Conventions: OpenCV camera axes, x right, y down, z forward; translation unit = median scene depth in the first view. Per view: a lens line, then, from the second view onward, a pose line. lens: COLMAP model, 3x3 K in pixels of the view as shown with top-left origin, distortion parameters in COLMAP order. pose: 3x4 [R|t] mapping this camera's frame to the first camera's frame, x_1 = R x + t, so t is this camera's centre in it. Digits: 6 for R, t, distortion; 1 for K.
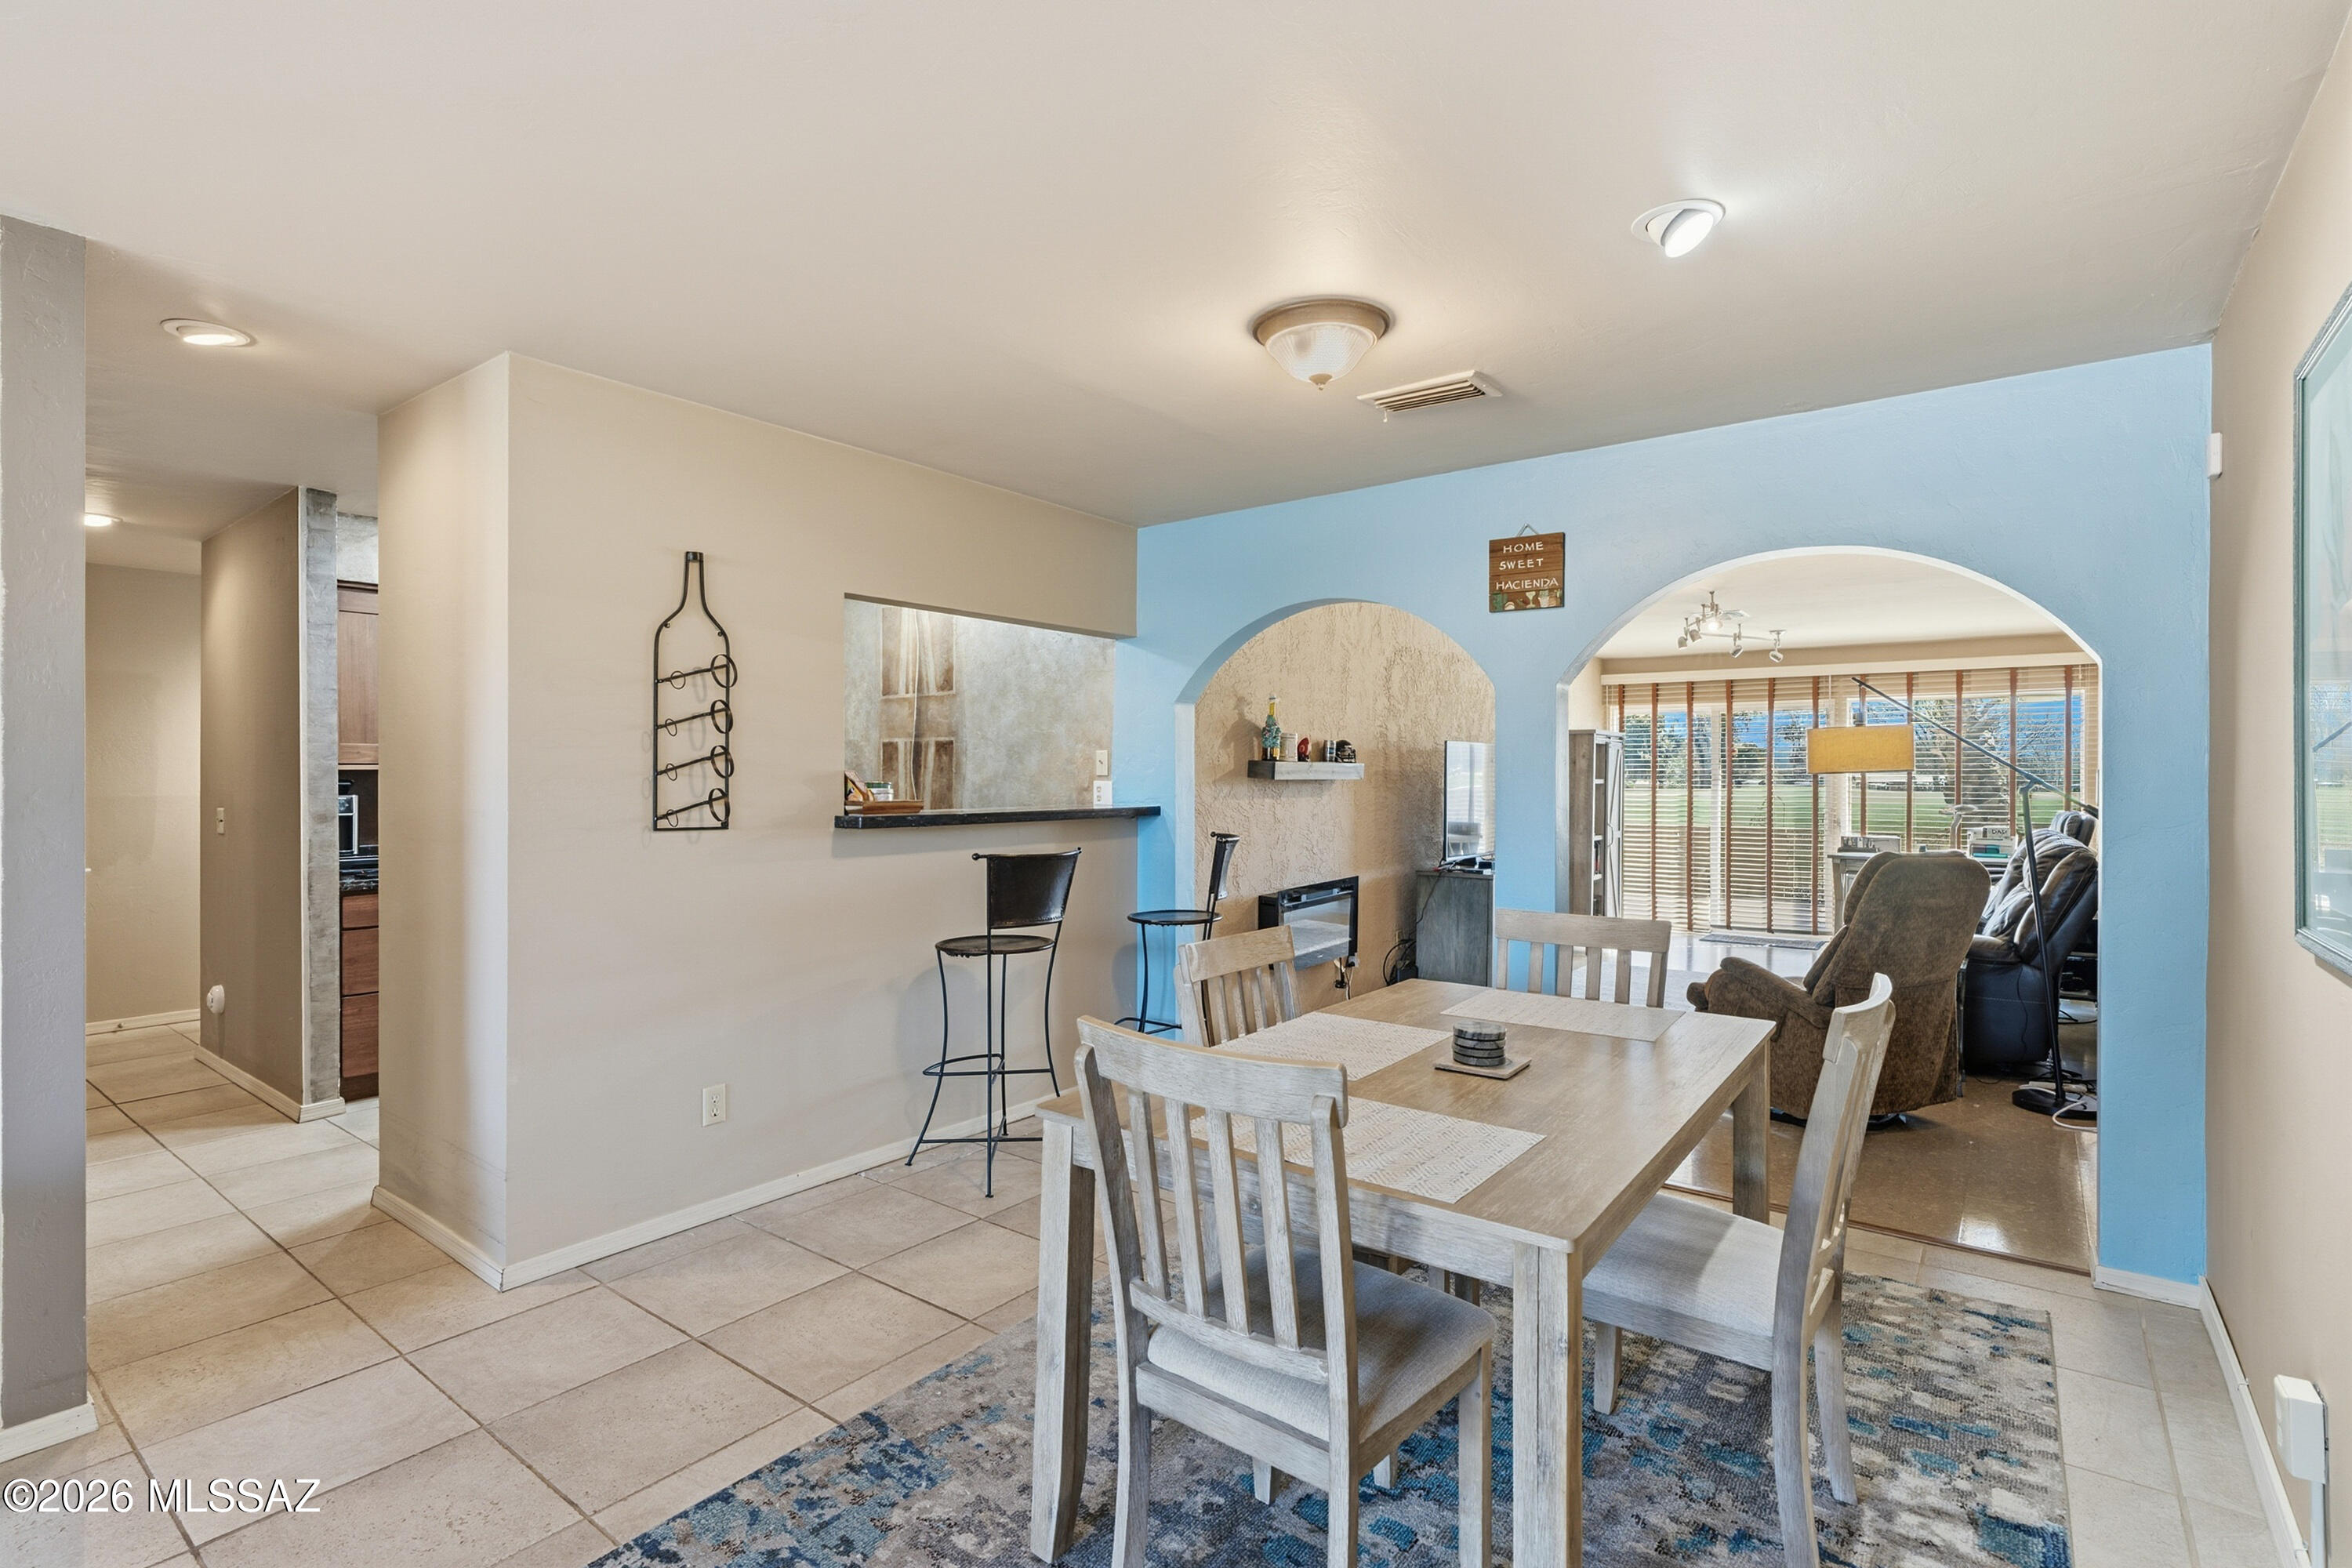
lens RADIAL K [[1114.8, 0, 1176.0], [0, 1114.8, 781.9], [0, 0, 1]] dist [-0.006303, 0.001082]
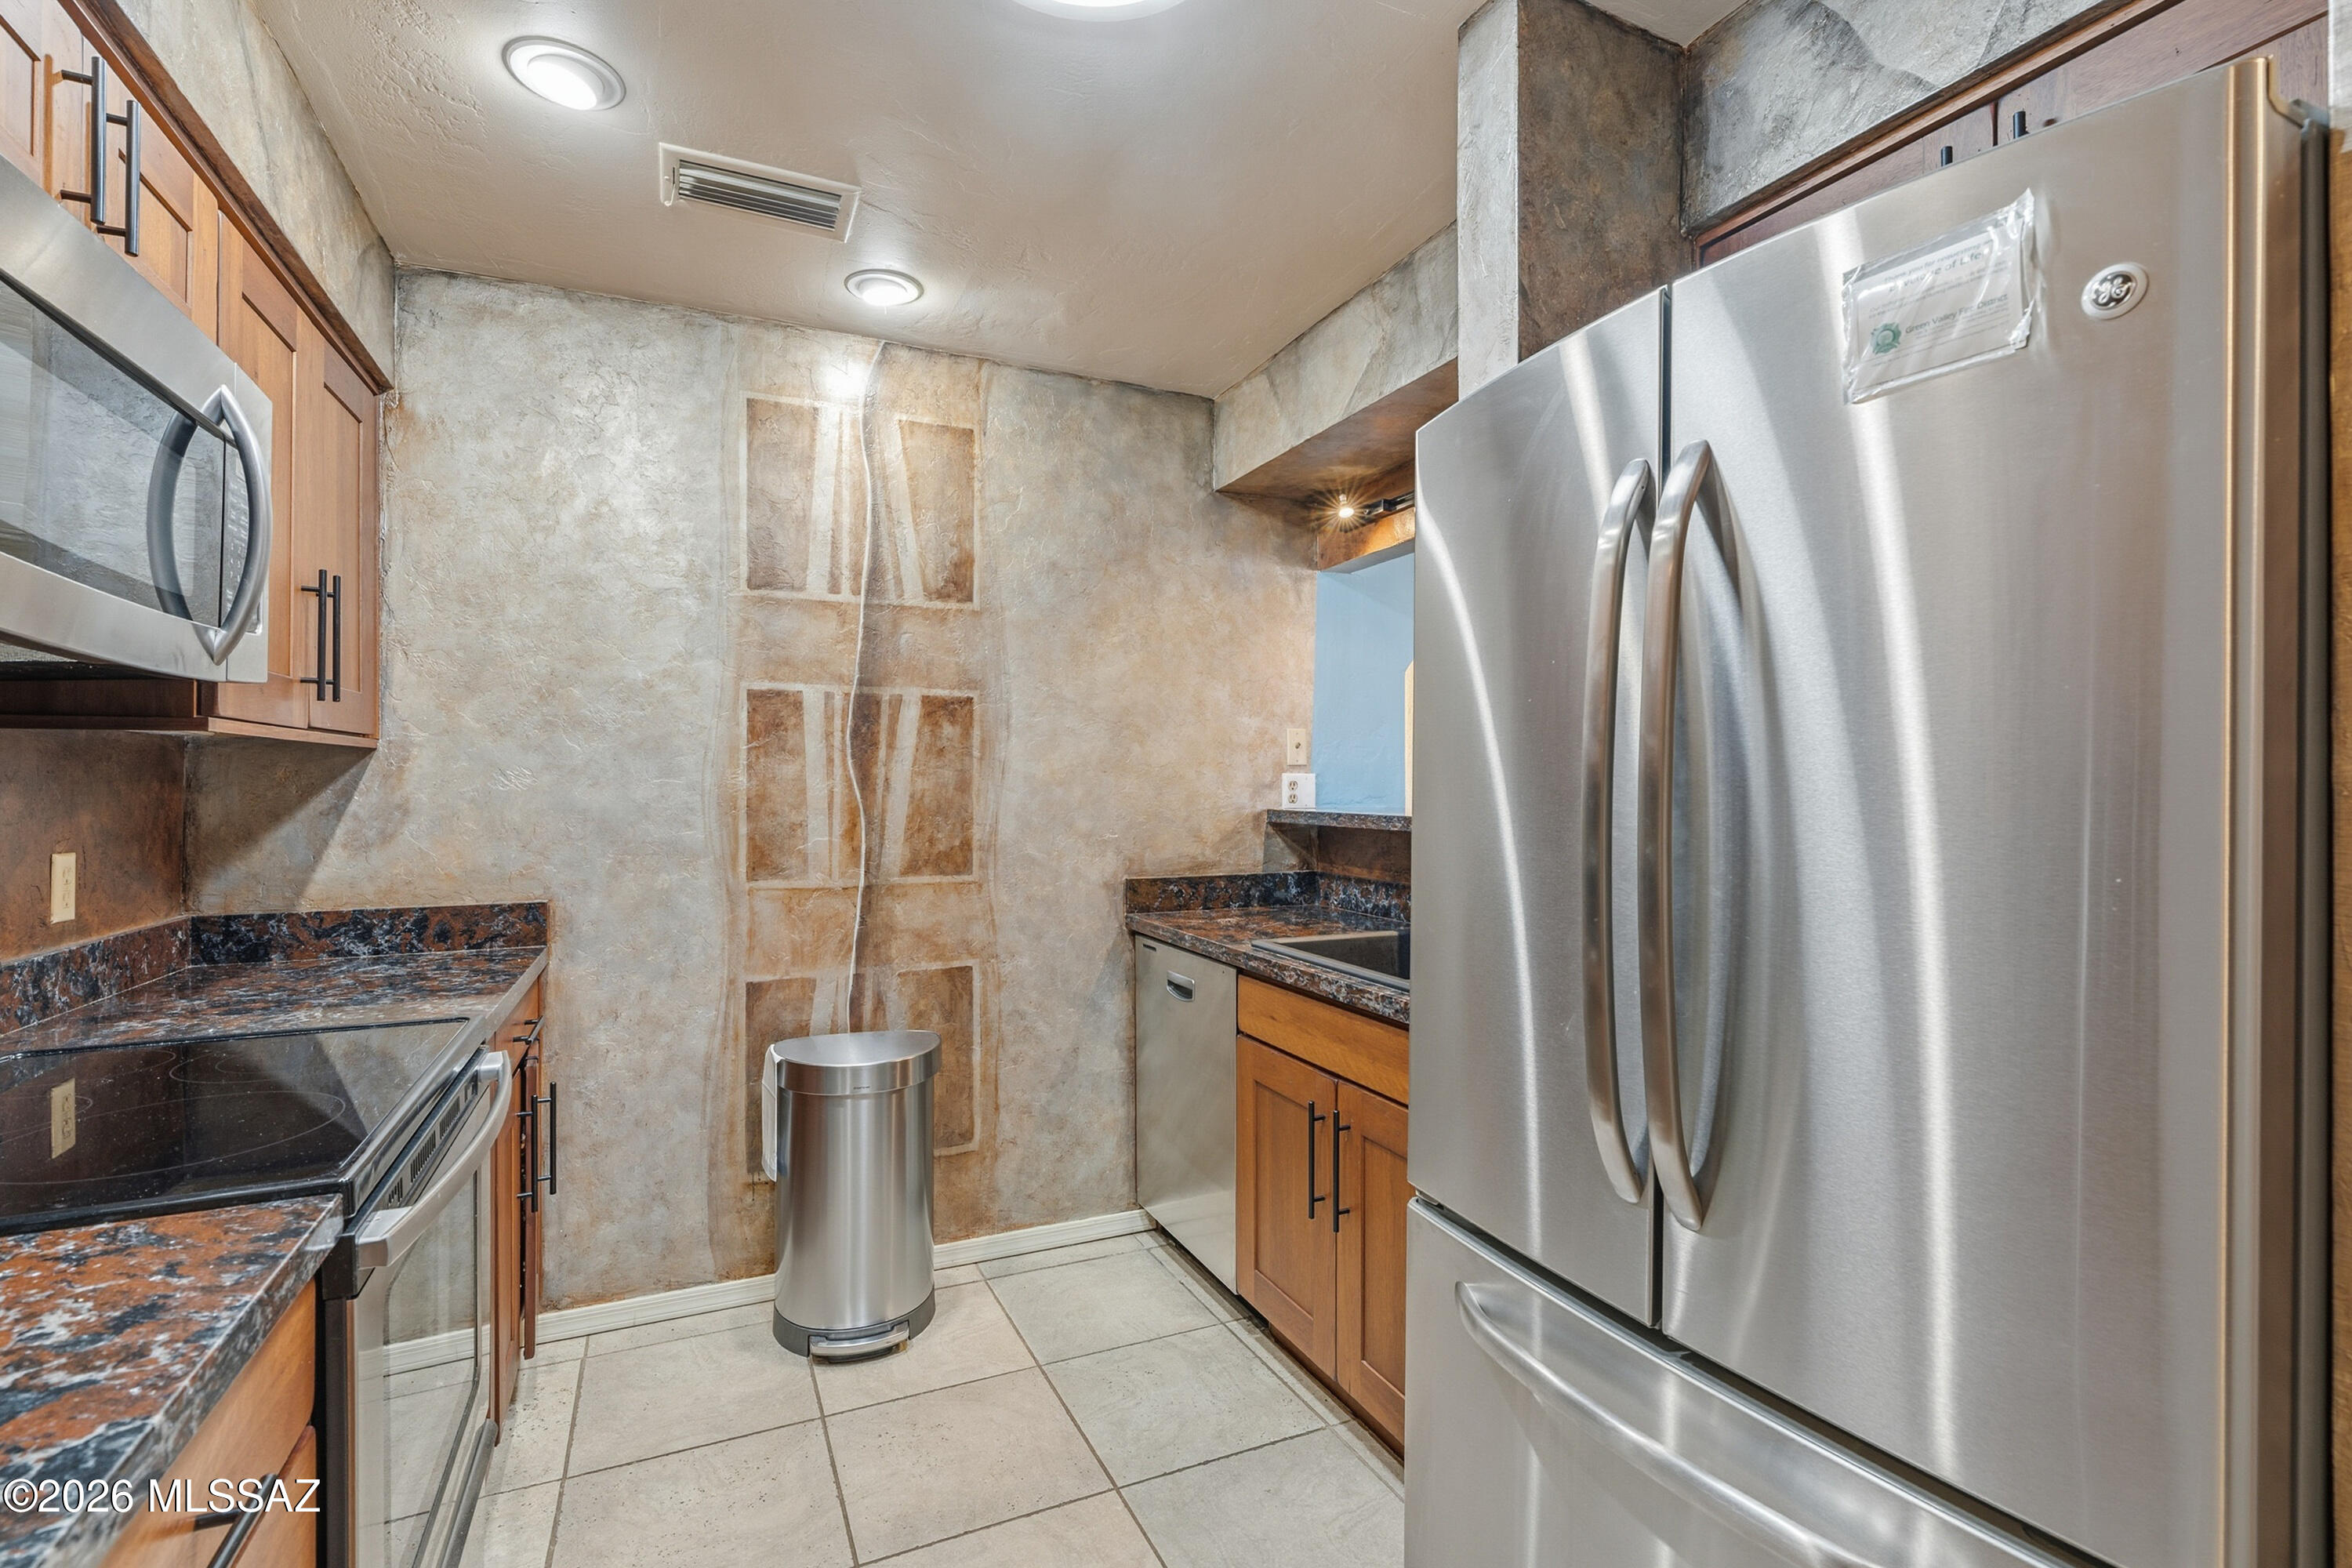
lens RADIAL K [[1072.4, 0, 1175.5], [0, 1072.4, 792.5], [0, 0, 1]] dist [-0.006138, -0.000338]
pose [[0.460026, -0.008740, 0.887862, -0.583837], [0.007826, 0.999953, 0.005788, 0.005663], [-0.887871, 0.004286, 0.460073, 0.652230]]
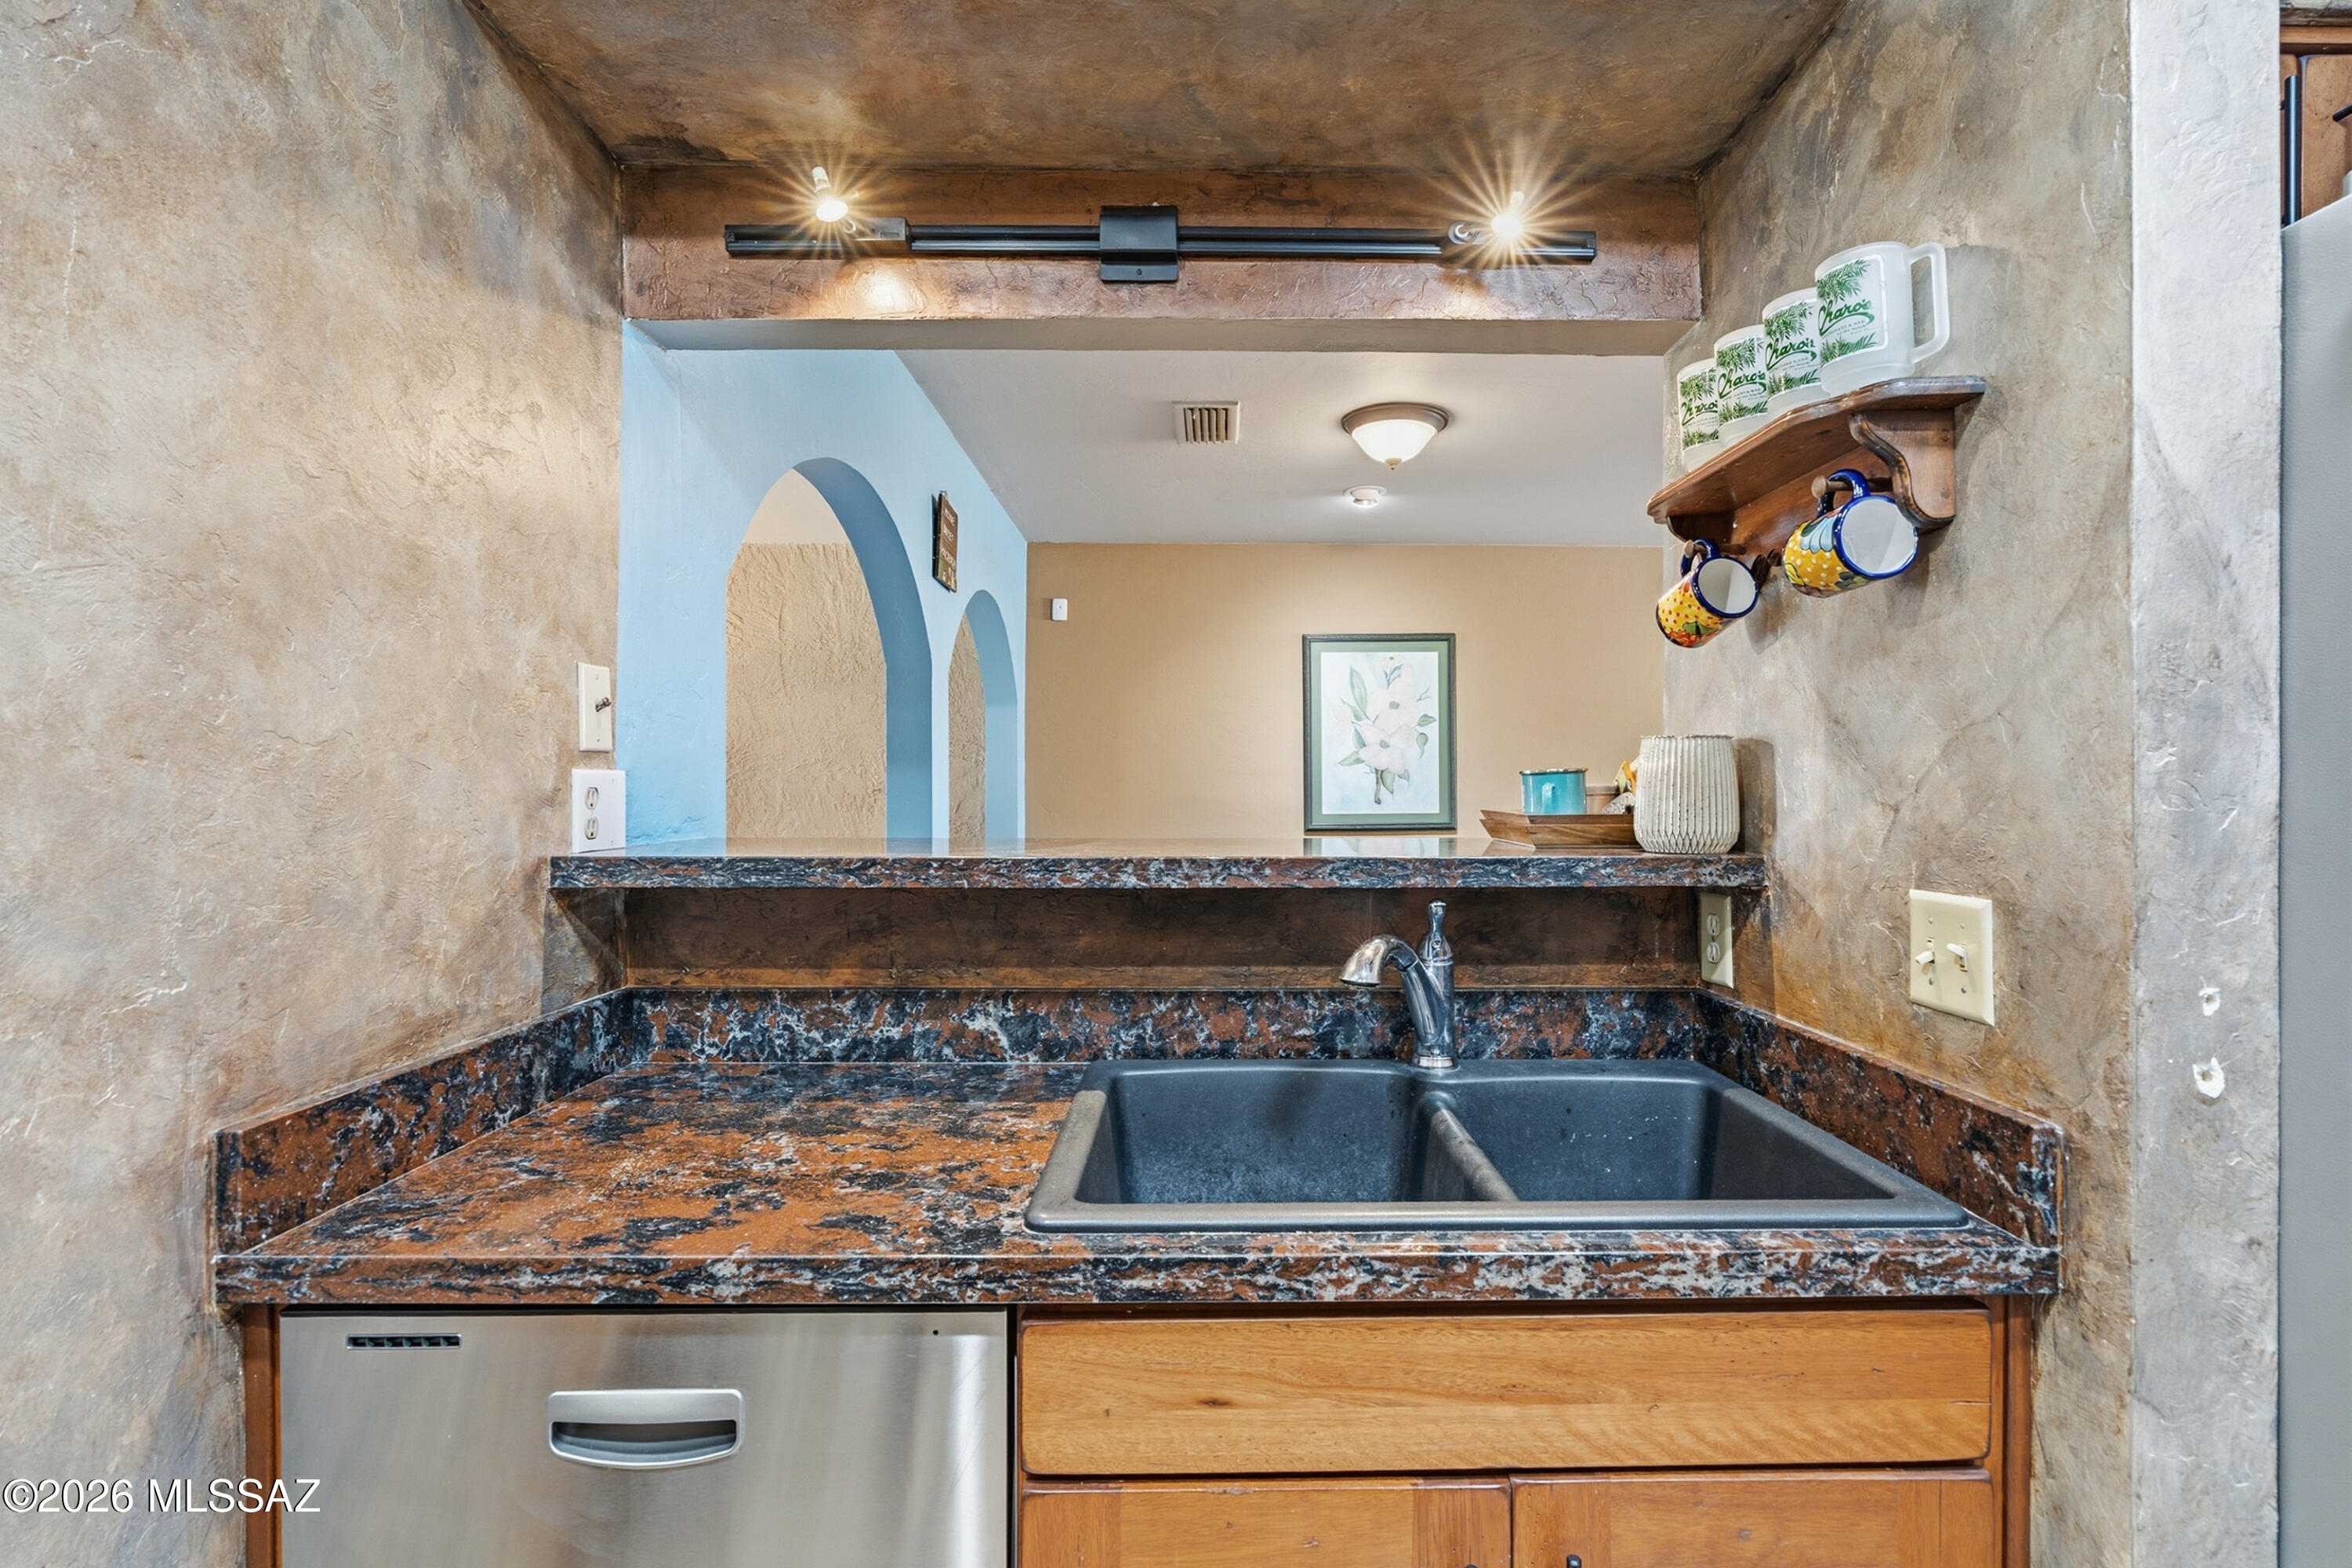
lens RADIAL K [[1102.6, 0, 1229.1], [0, 1102.6, 789.5], [0, 0, 1]] dist [0.000432, 0.000041]
pose [[-0.634444, -0.004868, 0.772954, -0.339174], [0.004848, 0.999935, 0.010276, 0.002081], [-0.772954, 0.010267, -0.634379, 0.901112]]
